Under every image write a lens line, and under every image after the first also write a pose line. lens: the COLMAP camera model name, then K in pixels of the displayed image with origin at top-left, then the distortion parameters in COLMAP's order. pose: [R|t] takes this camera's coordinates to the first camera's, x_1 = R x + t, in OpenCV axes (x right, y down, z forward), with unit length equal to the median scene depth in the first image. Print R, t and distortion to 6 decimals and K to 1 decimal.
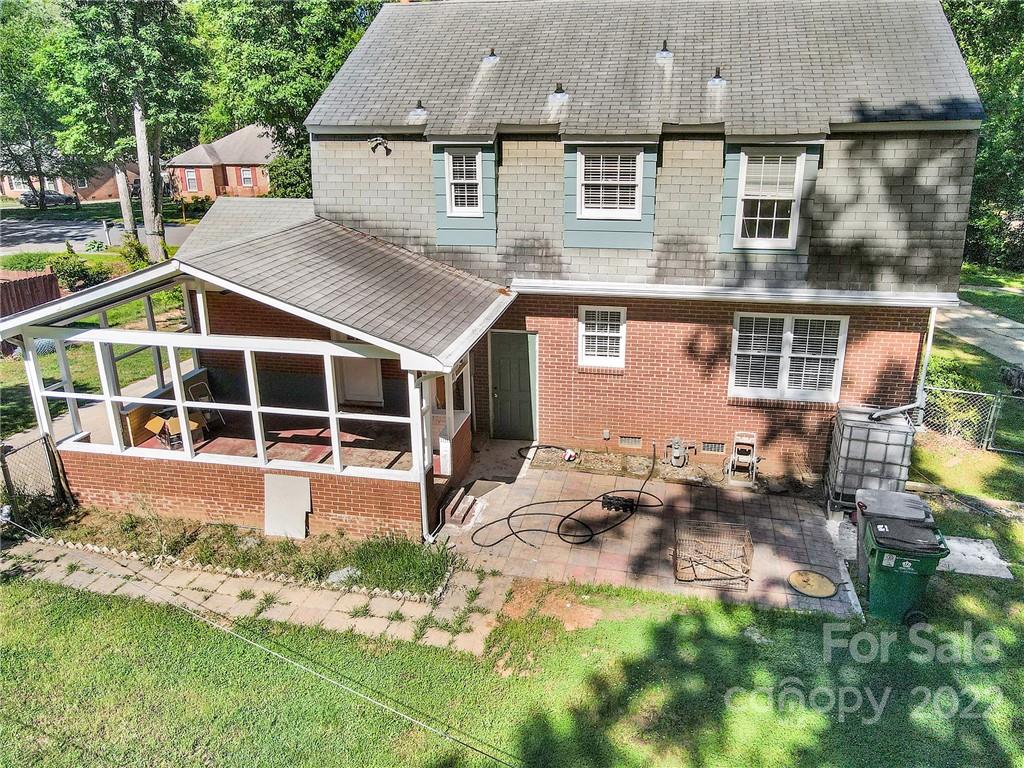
lens RADIAL K [[741.8, 0, 513.7], [0, 741.8, 386.3], [0, 0, 1]] dist [0.010093, 0.004995]
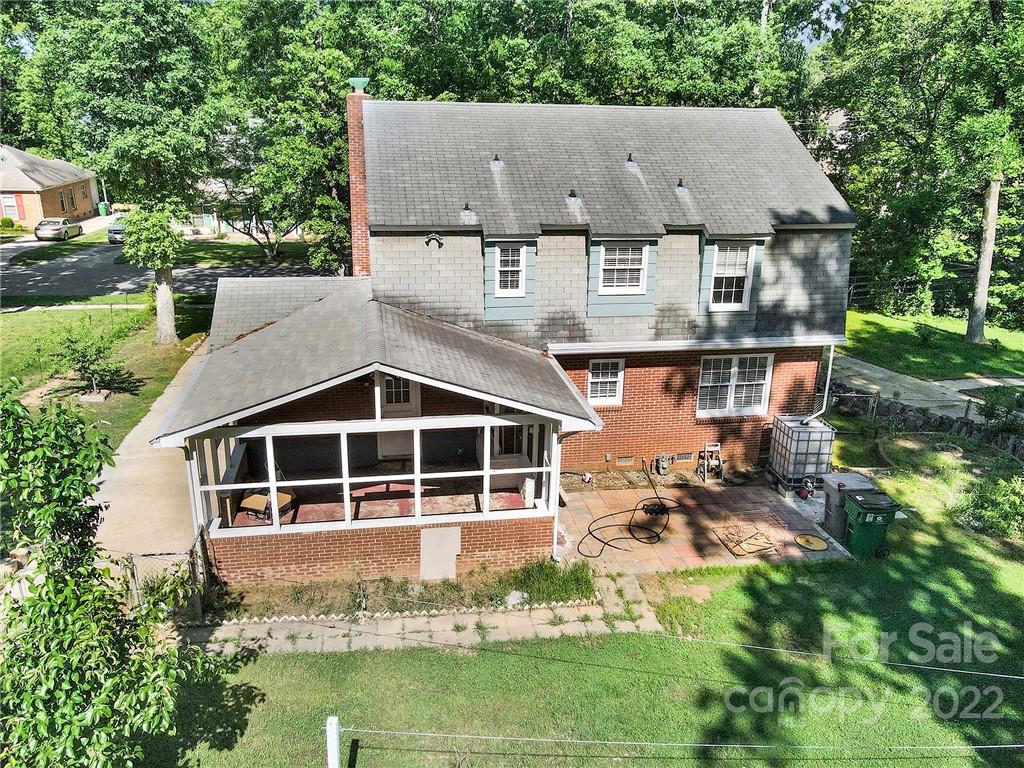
lens RADIAL K [[722.6, 0, 511.0], [0, 722.6, 398.5], [0, 0, 1]] dist [-0.005140, -0.002659]
pose [[0.934168, -0.101033, 0.342231, -0.503261], [0.100798, 0.994734, 0.018521, -0.085490], [-0.342300, 0.017195, 0.939433, -0.124347]]
